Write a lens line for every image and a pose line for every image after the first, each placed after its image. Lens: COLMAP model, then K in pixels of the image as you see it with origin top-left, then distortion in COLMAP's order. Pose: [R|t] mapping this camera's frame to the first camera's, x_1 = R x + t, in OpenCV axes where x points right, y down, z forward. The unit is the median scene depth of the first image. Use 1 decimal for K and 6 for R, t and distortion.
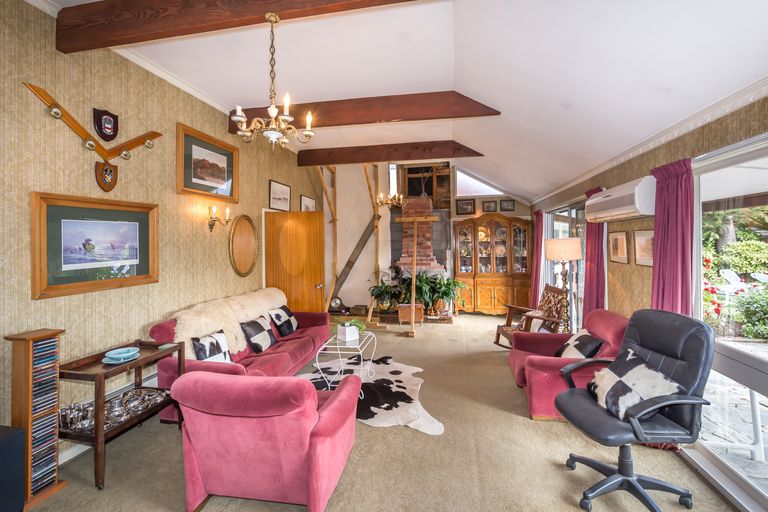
lens RADIAL K [[328.7, 0, 402.8], [0, 328.7, 241.7], [0, 0, 1]] dist [0.000463, 0.000030]
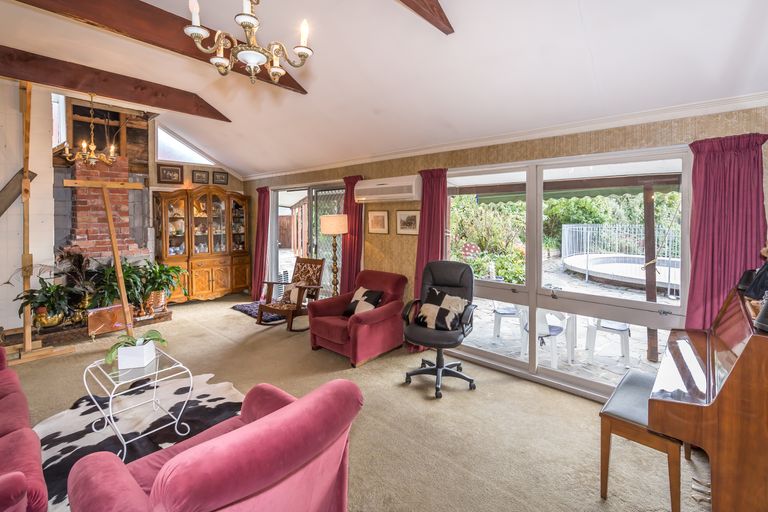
lens RADIAL K [[337.1, 0, 384.2], [0, 337.1, 224.3], [0, 0, 1]] dist [0.000100, 0.000003]
pose [[0.528071, -0.010103, 0.849140, -0.262076], [-0.005086, 0.999874, 0.015059, 0.002385], [-0.849185, -0.012270, 0.527952, 0.125569]]
